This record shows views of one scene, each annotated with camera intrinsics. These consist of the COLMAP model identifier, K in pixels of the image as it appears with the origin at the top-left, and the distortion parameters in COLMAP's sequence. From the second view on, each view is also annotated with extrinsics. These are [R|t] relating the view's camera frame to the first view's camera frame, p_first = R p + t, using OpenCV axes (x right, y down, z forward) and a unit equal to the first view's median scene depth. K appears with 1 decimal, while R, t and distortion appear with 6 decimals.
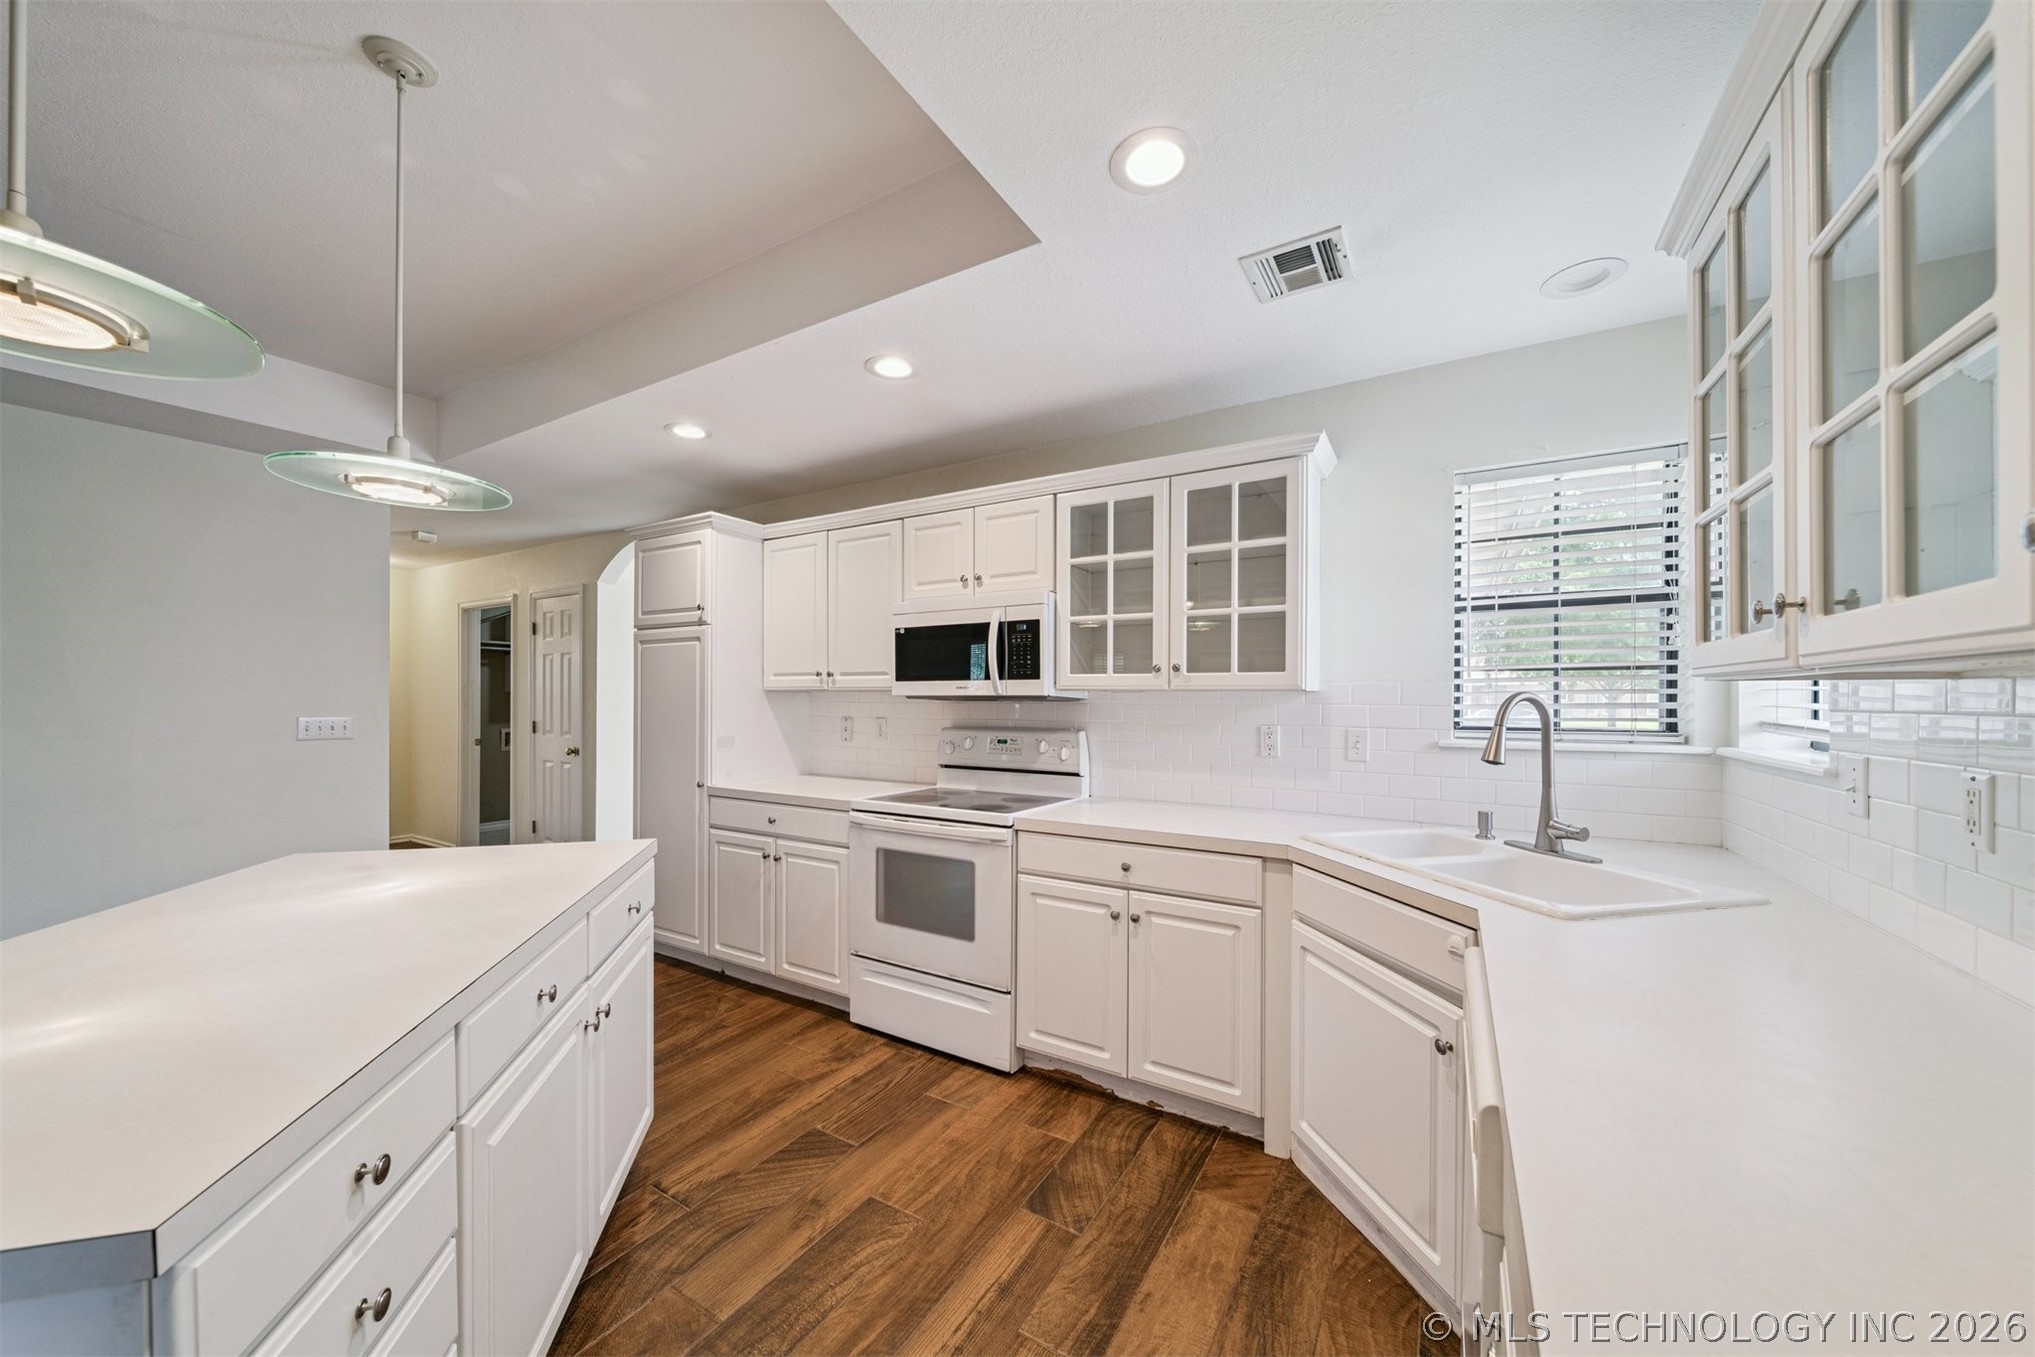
lens RADIAL K [[717.8, 0, 1022.9], [0, 717.8, 687.7], [0, 0, 1]] dist [0.000374, -0.001378]
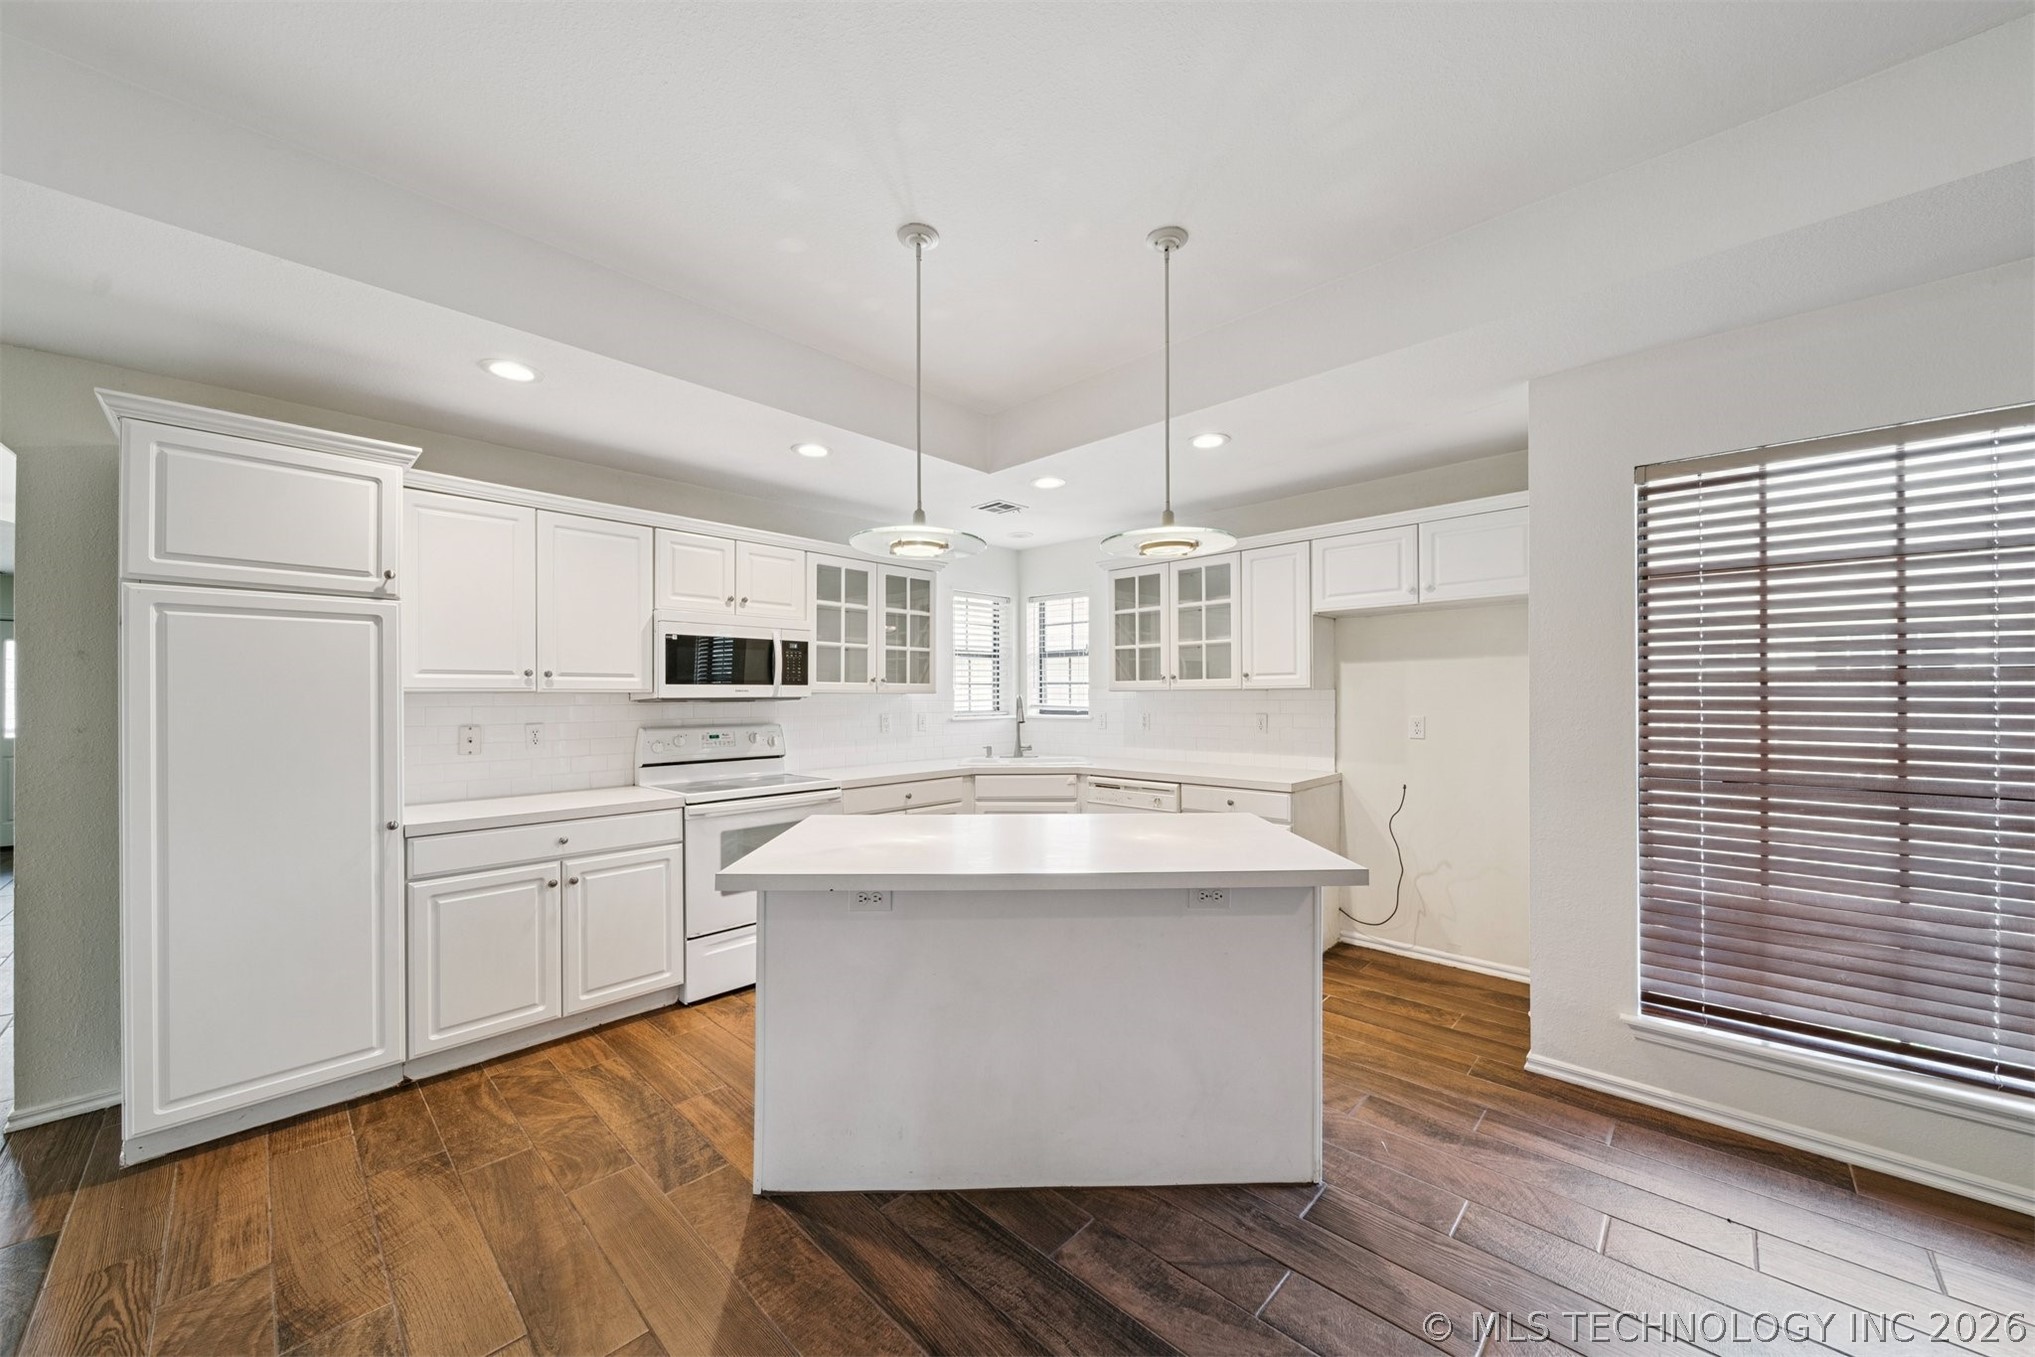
lens RADIAL K [[732.6, 0, 1029.9], [0, 732.6, 690.8], [0, 0, 1]] dist [-0.002588, -0.000296]
pose [[0.210928, 0.005043, 0.977489, -1.451853], [-0.004895, 0.999980, -0.004103, 0.003256], [-0.977489, -0.003919, 0.210949, 0.333665]]
